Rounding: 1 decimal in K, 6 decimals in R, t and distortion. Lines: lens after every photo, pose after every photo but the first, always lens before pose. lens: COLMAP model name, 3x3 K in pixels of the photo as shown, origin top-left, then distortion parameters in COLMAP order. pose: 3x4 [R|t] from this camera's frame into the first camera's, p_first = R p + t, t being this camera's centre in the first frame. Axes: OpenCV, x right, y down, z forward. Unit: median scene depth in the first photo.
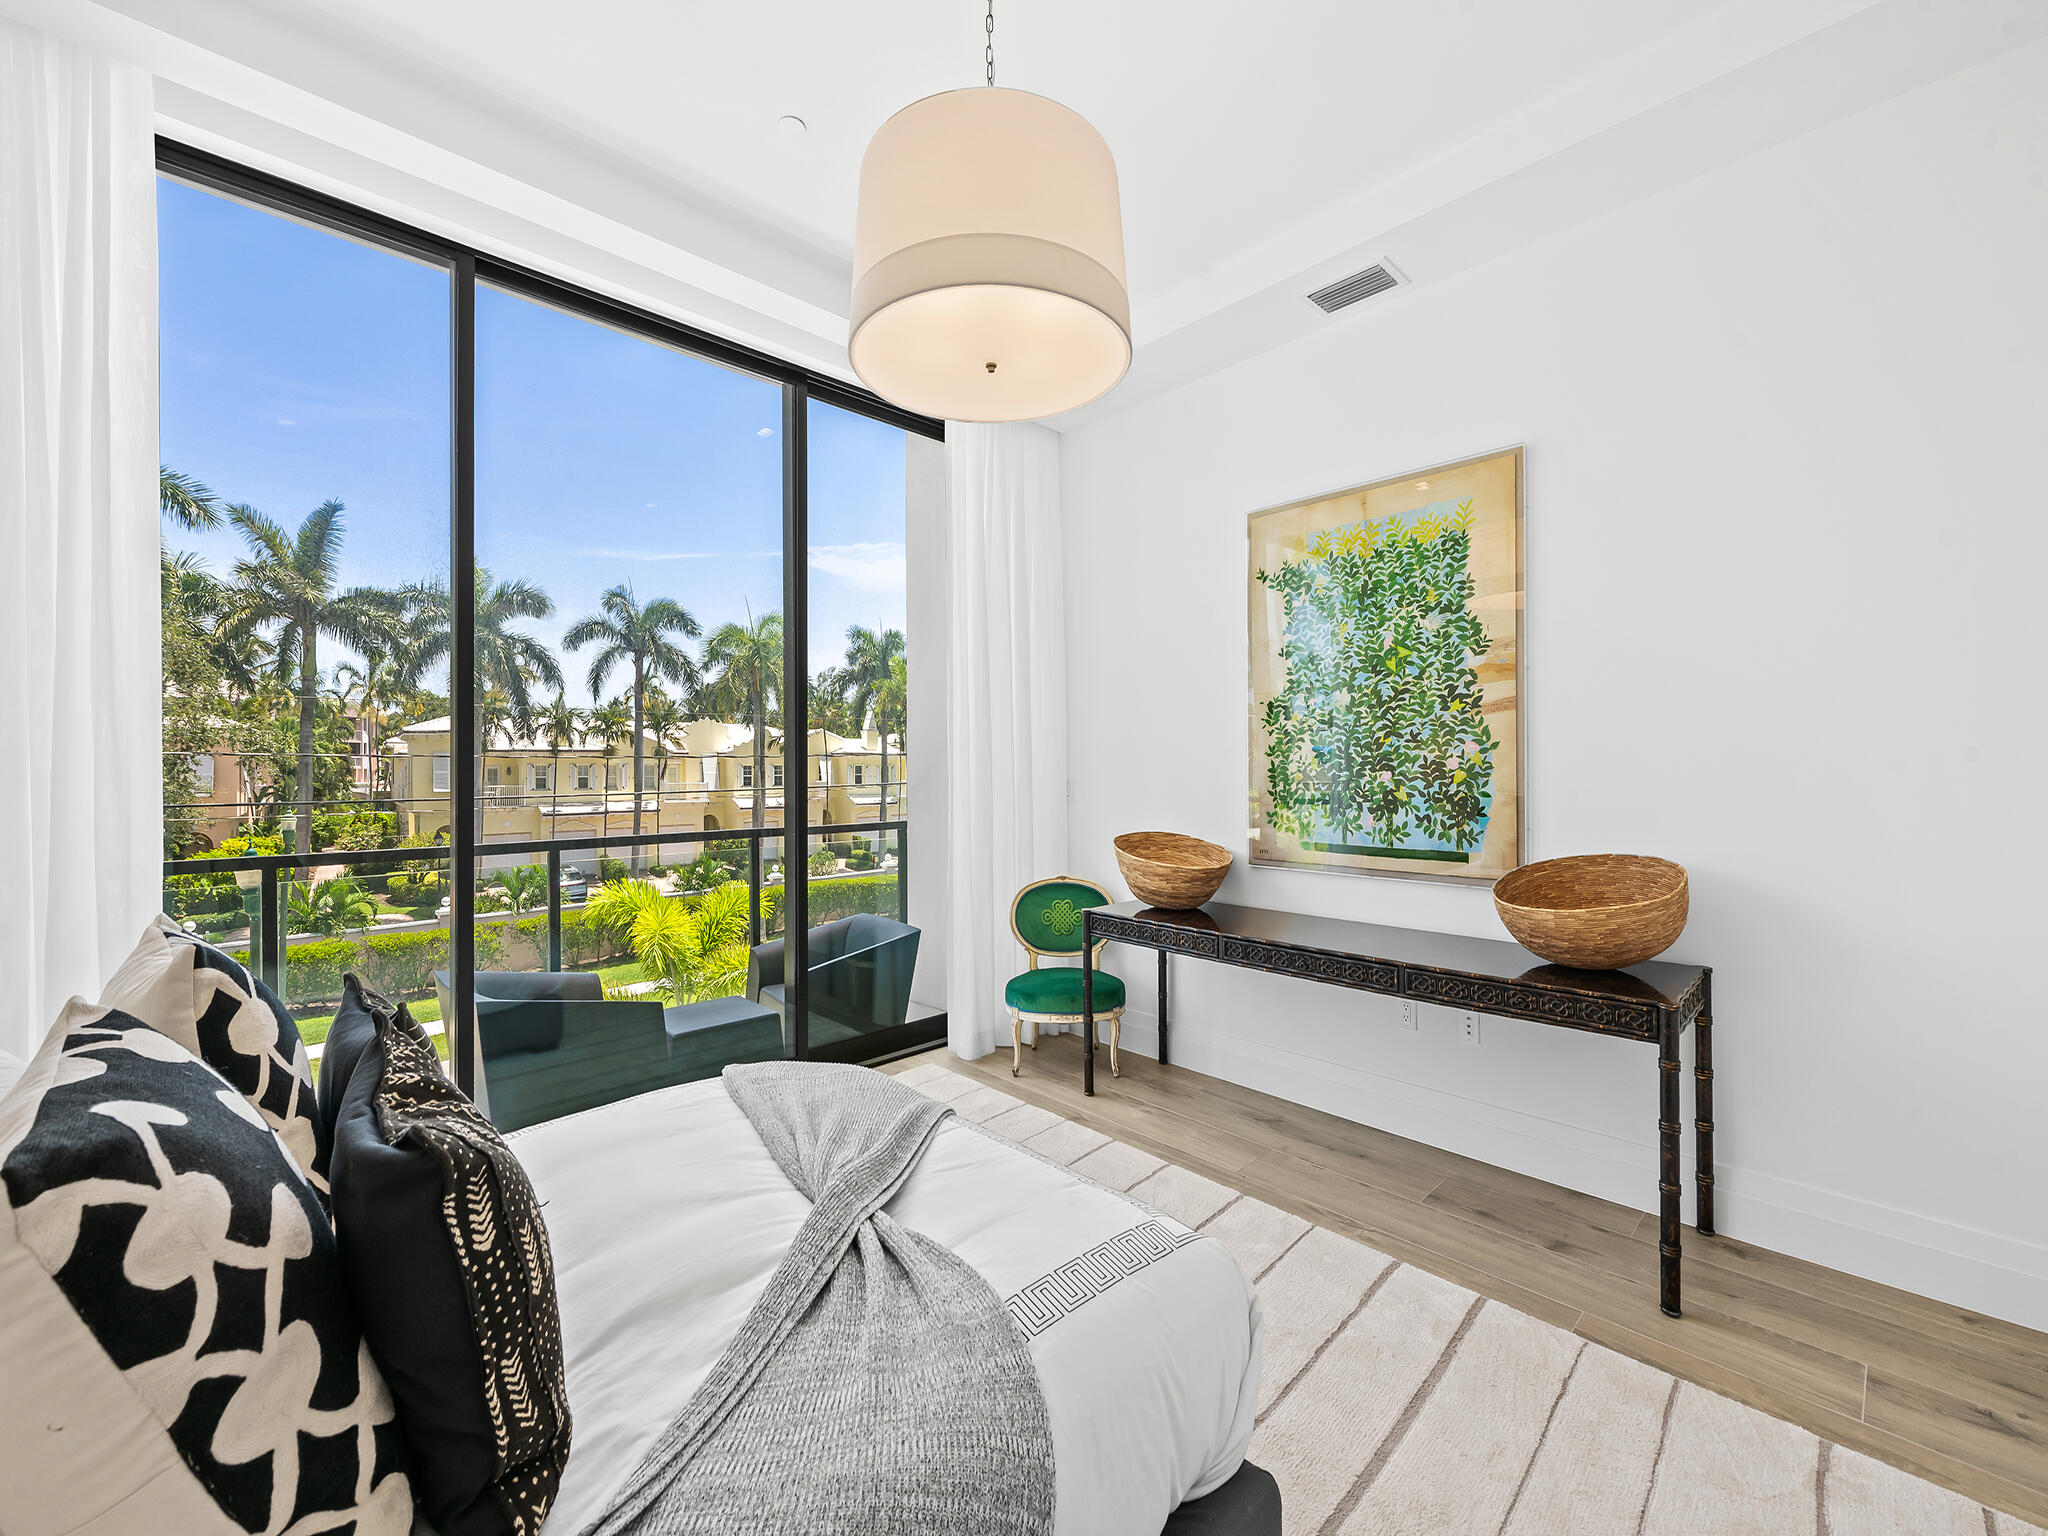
lens RADIAL K [[810.6, 0, 1024.3], [0, 810.6, 766.5], [0, 0, 1]] dist [-0.001320, -0.000523]
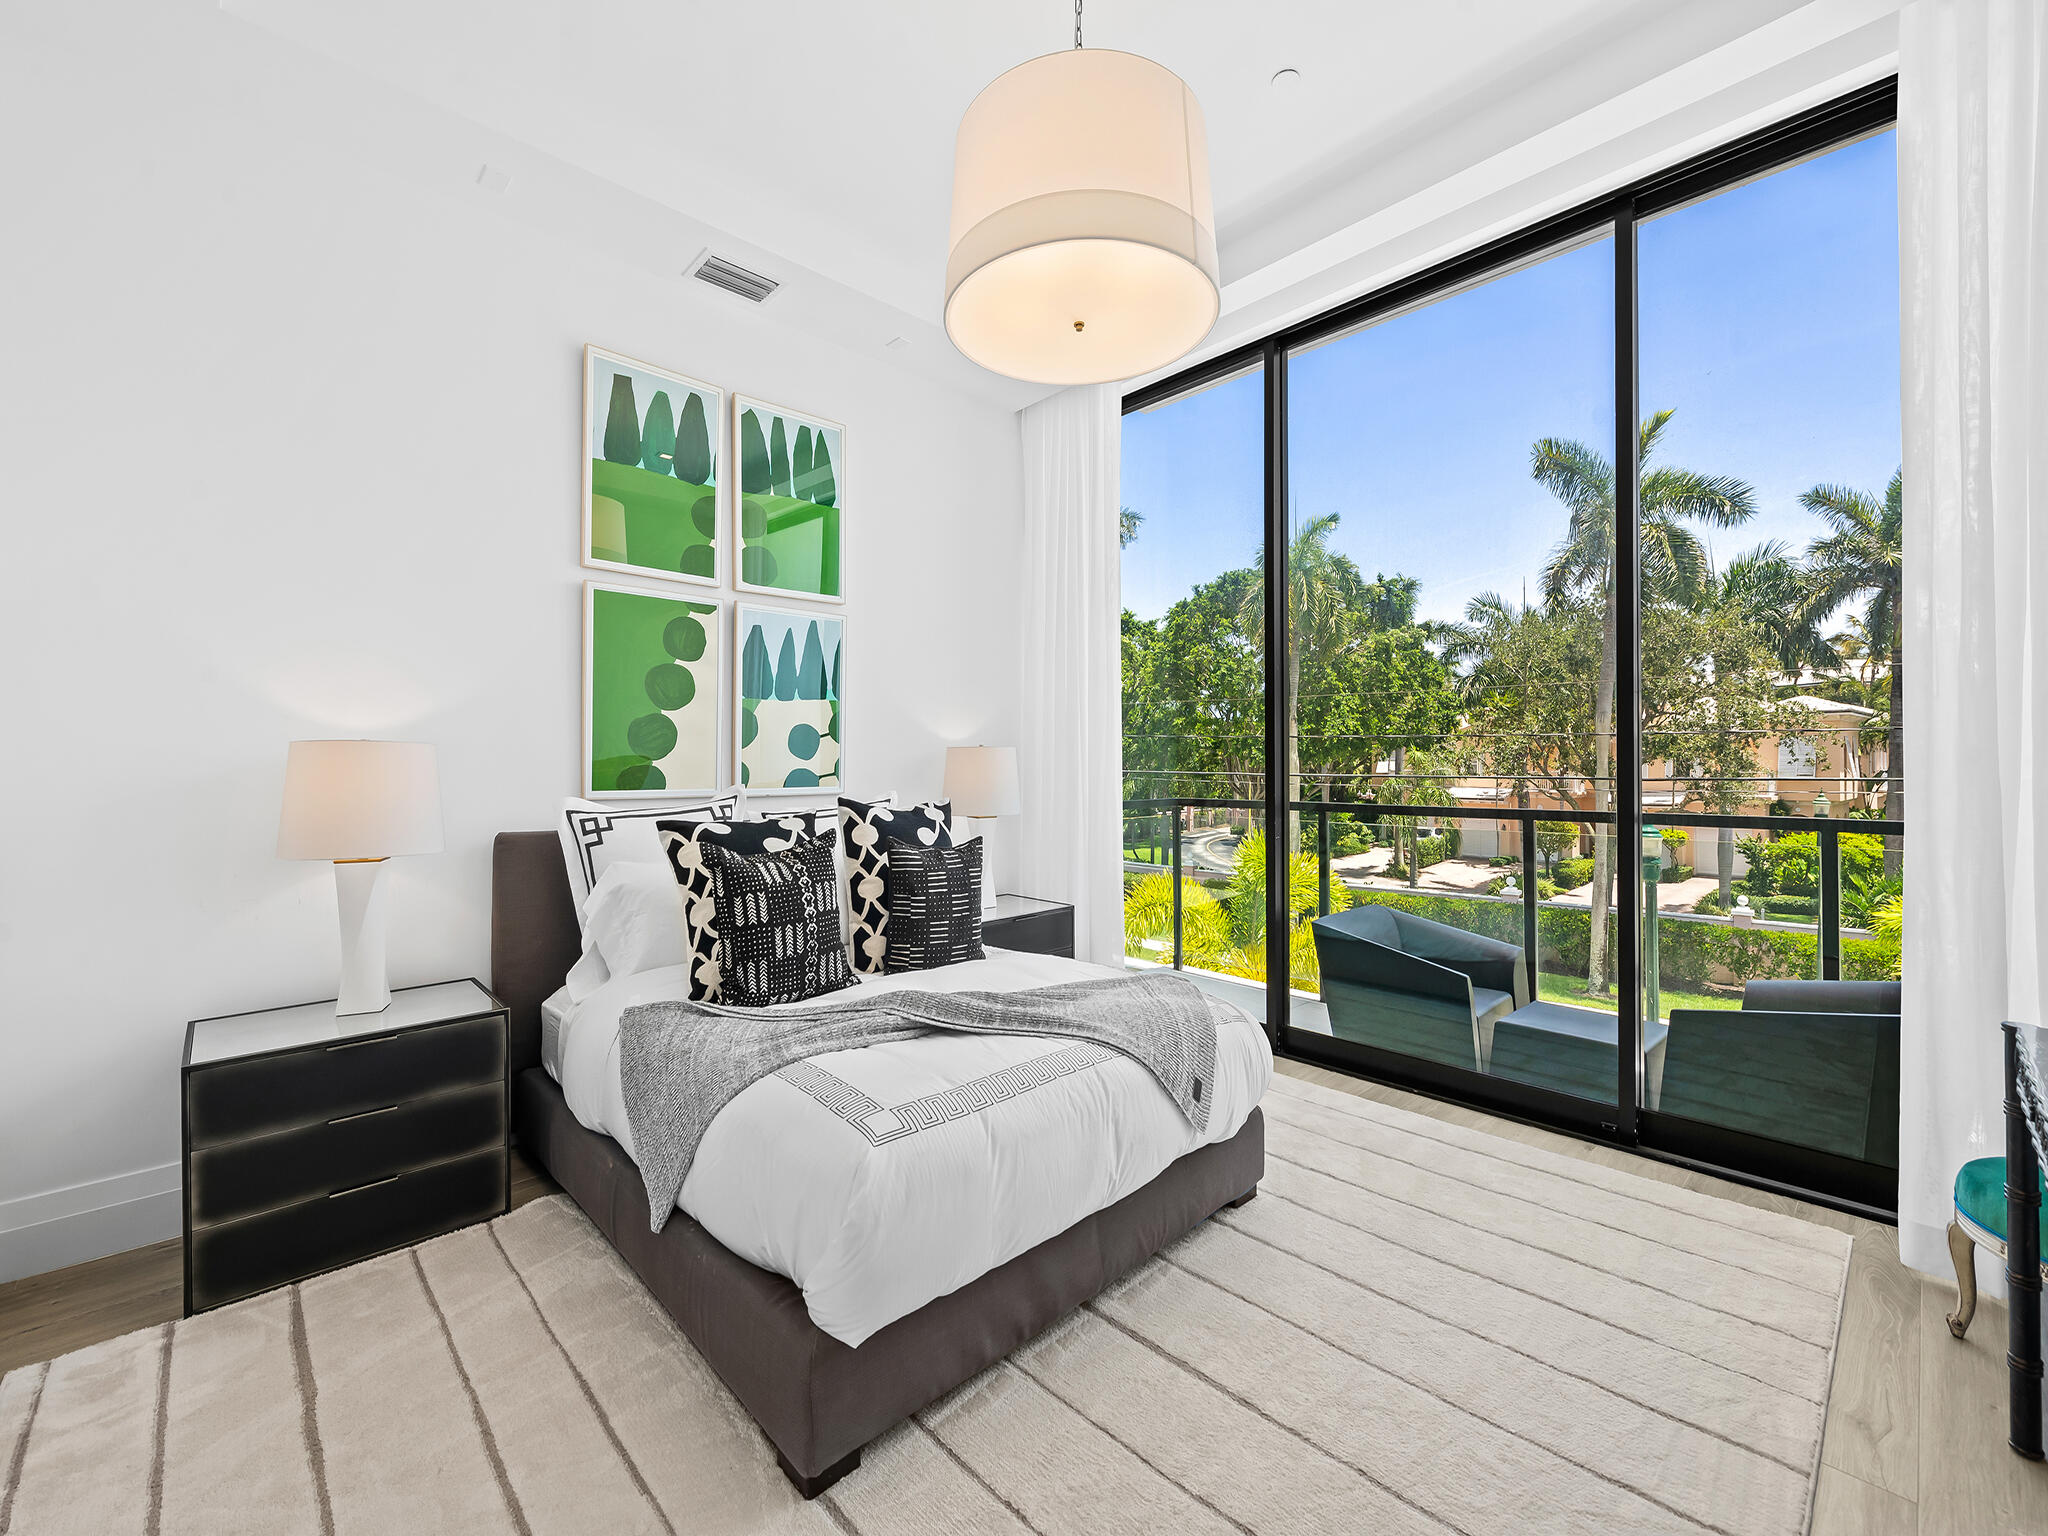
lens RADIAL K [[810.6, 0, 1024.3], [0, 810.6, 766.5], [0, 0, 1]] dist [-0.001320, -0.000523]
pose [[0.016207, 0.016848, -0.999727, 0.774094], [0.006697, 0.999834, 0.016958, 0.033903], [0.999846, -0.006970, 0.016092, 0.716569]]
